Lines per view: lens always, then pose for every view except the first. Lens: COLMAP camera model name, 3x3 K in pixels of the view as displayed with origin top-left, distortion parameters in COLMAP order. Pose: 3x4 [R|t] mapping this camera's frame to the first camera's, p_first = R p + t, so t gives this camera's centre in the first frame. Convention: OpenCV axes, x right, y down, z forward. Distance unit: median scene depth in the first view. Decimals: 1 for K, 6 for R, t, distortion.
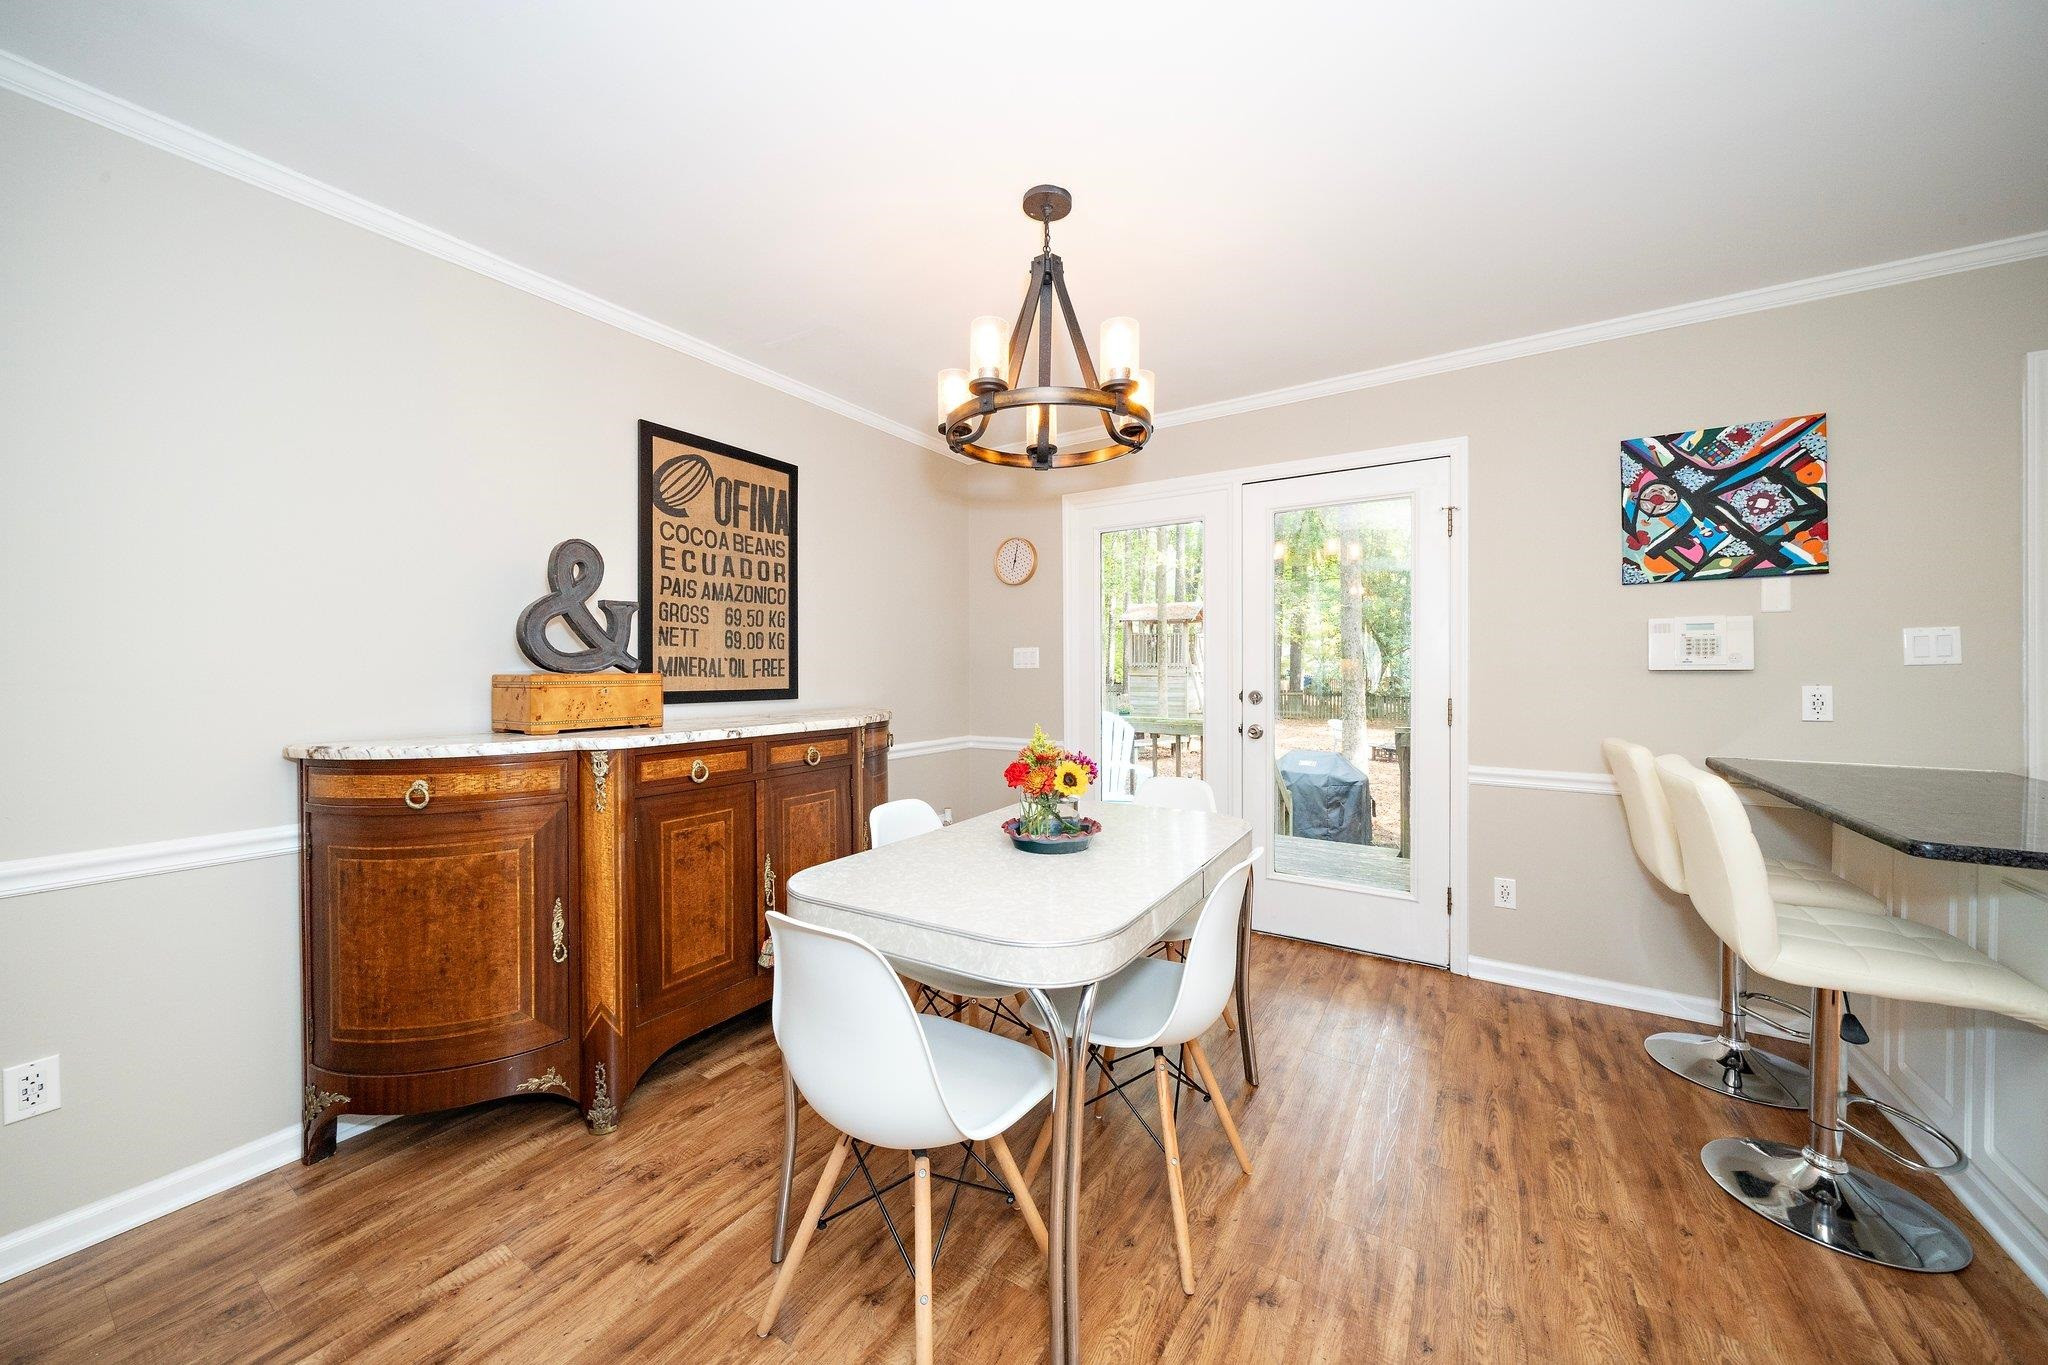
lens RADIAL K [[723.0, 0, 1005.6], [0, 723.0, 670.4], [0, 0, 1]] dist [-0.004625, 0.000532]
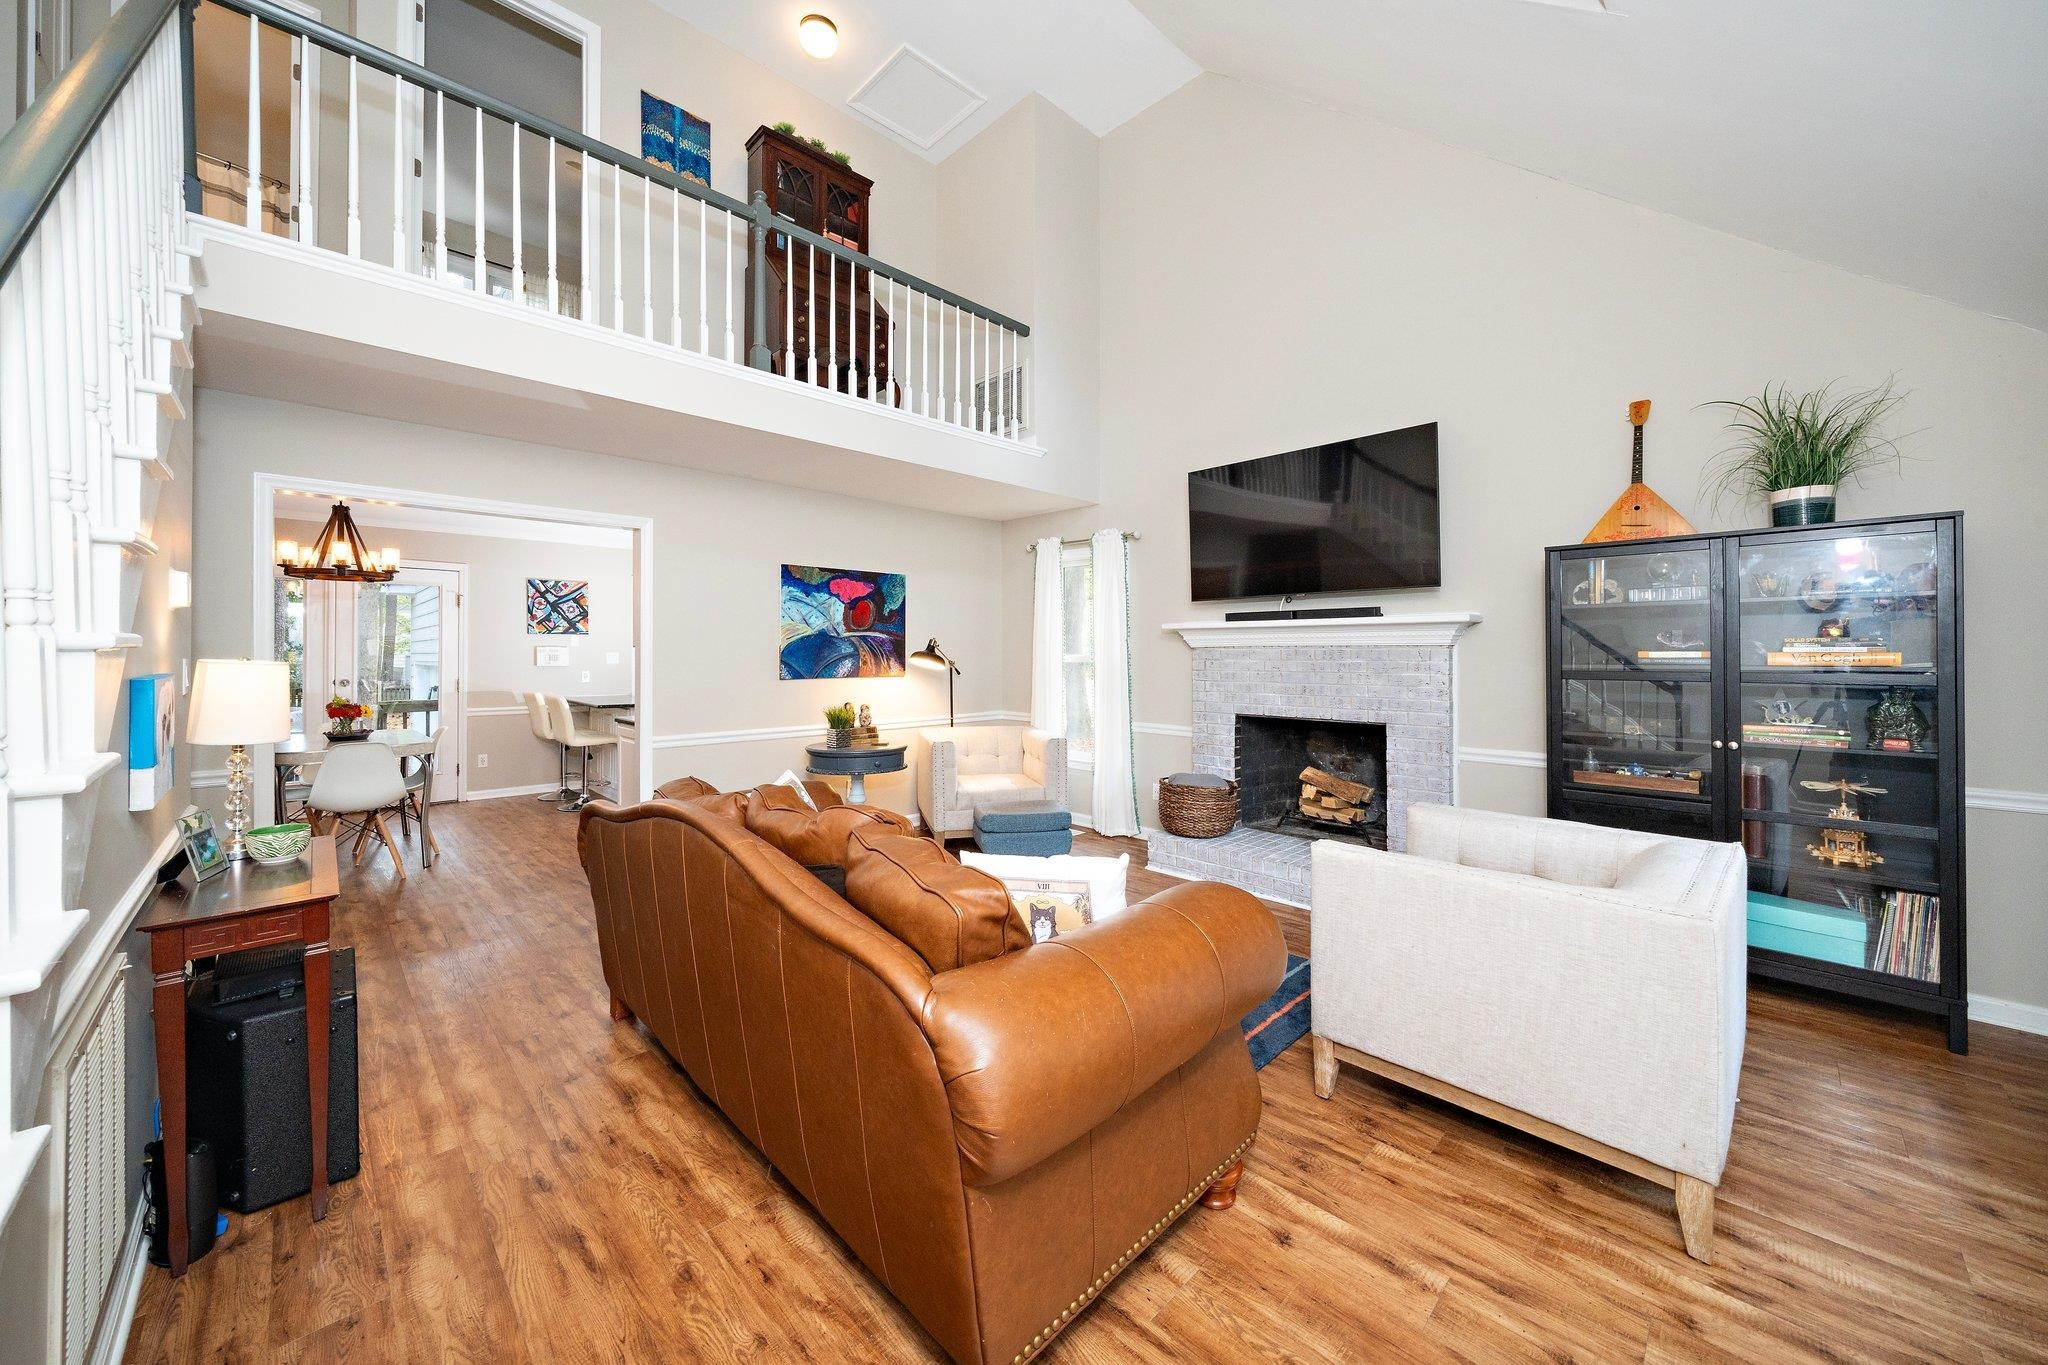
lens RADIAL K [[723.0, 0, 1017.3], [0, 723.0, 655.2], [0, 0, 1]] dist [-0.004625, 0.000532]
pose [[0.205589, -0.001580, 0.978637, -1.393627], [0.000483, 0.999999, 0.001513, -0.044333], [-0.978638, 0.000162, 0.205590, -1.326940]]
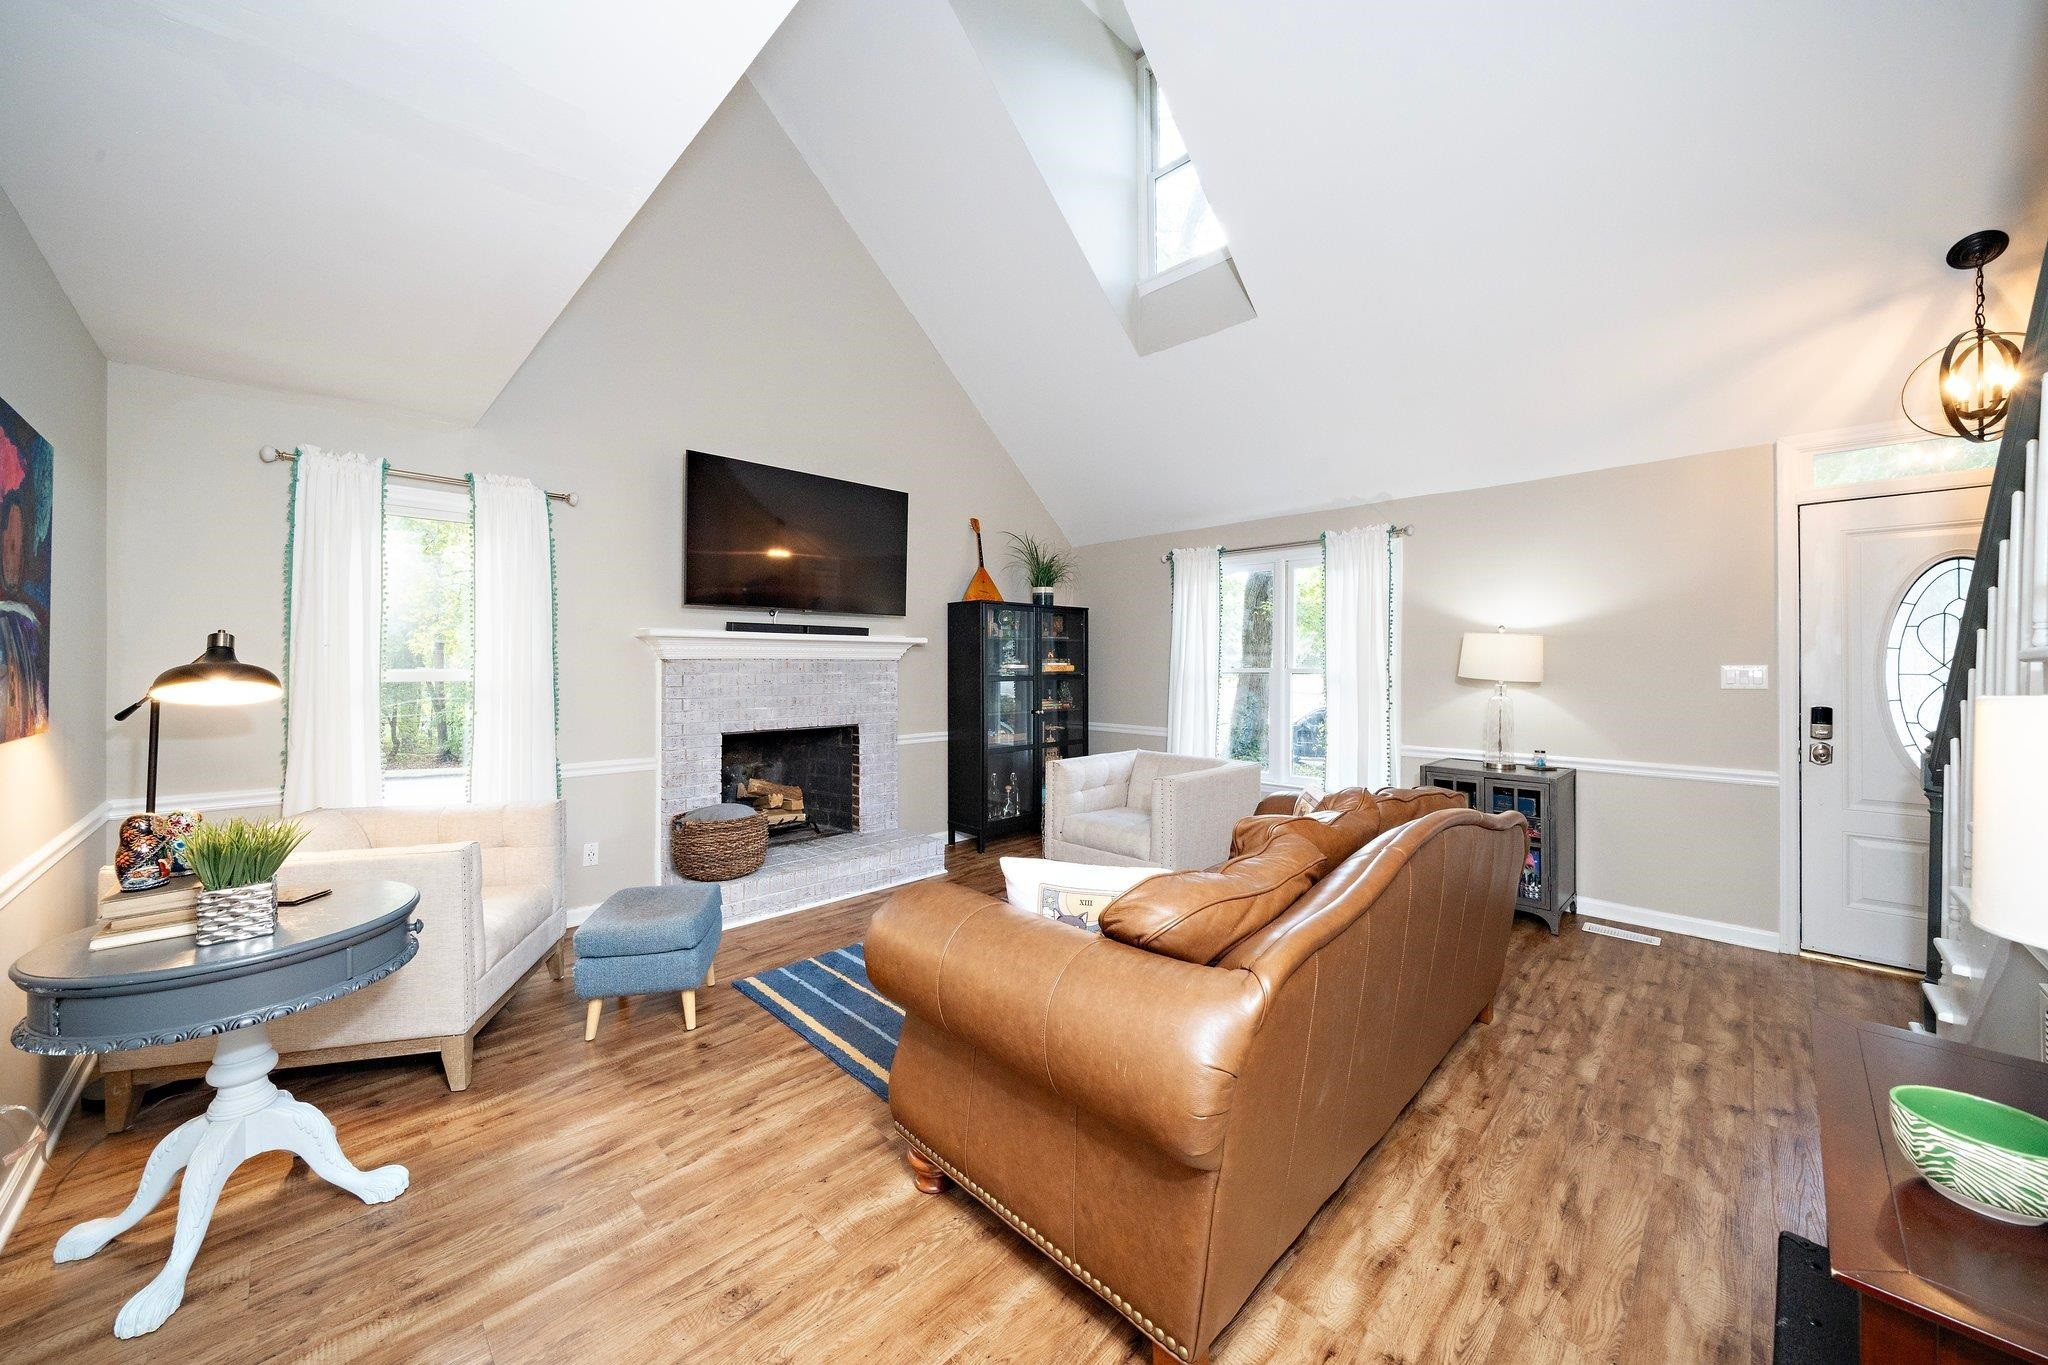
lens RADIAL K [[723.0, 0, 995.4], [0, 723.0, 663.8], [0, 0, 1]] dist [-0.004625, 0.000532]
pose [[-0.972897, 0.000997, 0.231239, -0.489955], [0.000479, 0.999997, -0.002298, -0.047732], [-0.231240, -0.002125, -0.972894, -0.033537]]
